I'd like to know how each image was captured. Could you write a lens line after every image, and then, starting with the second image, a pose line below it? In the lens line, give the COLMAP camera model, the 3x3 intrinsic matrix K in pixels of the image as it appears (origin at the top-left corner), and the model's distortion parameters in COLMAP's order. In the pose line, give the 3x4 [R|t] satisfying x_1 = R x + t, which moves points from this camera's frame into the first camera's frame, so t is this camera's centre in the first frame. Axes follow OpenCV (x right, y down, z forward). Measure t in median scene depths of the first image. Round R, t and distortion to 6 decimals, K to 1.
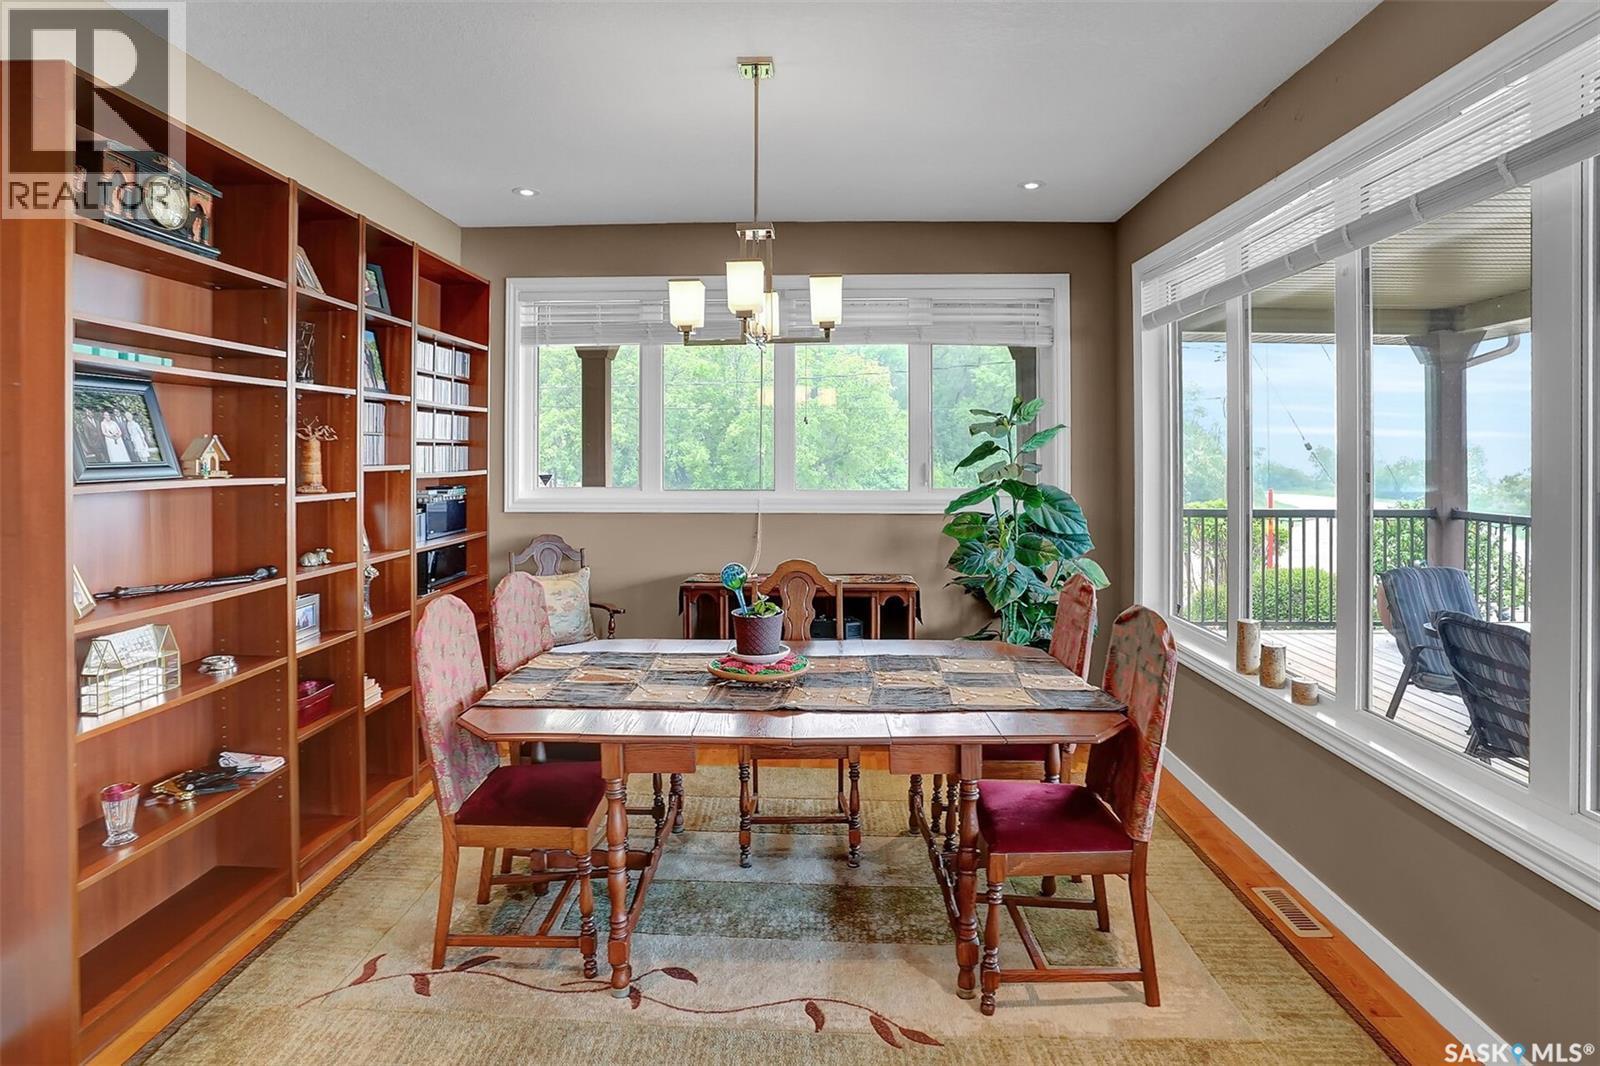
lens RADIAL K [[792.7, 0, 808.9], [0, 792.7, 459.3], [0, 0, 1]] dist [-0.037667, 0.002784]
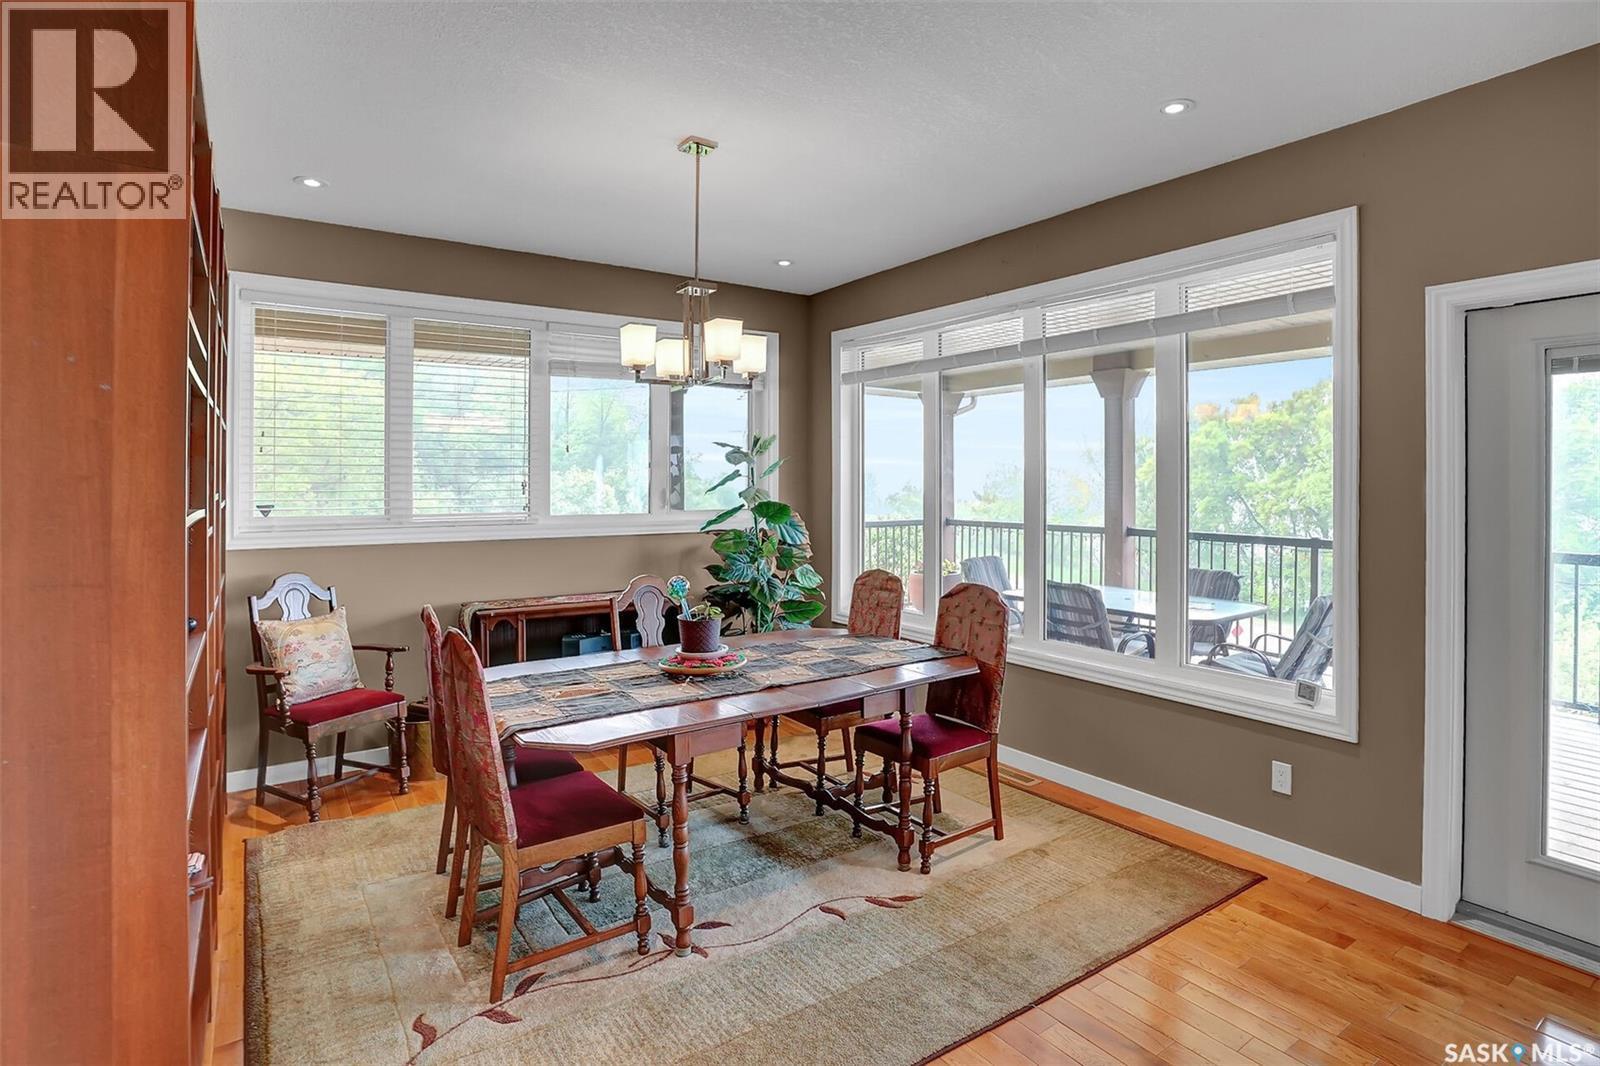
lens RADIAL K [[792.7, 0, 775.6], [0, 792.7, 482.7], [0, 0, 1]] dist [-0.037667, 0.002784]
pose [[0.817924, -0.002664, 0.575320, -0.510752], [0.003270, 0.999995, -0.000018, -0.002496], [-0.575317, 0.001896, 0.817928, -0.012104]]
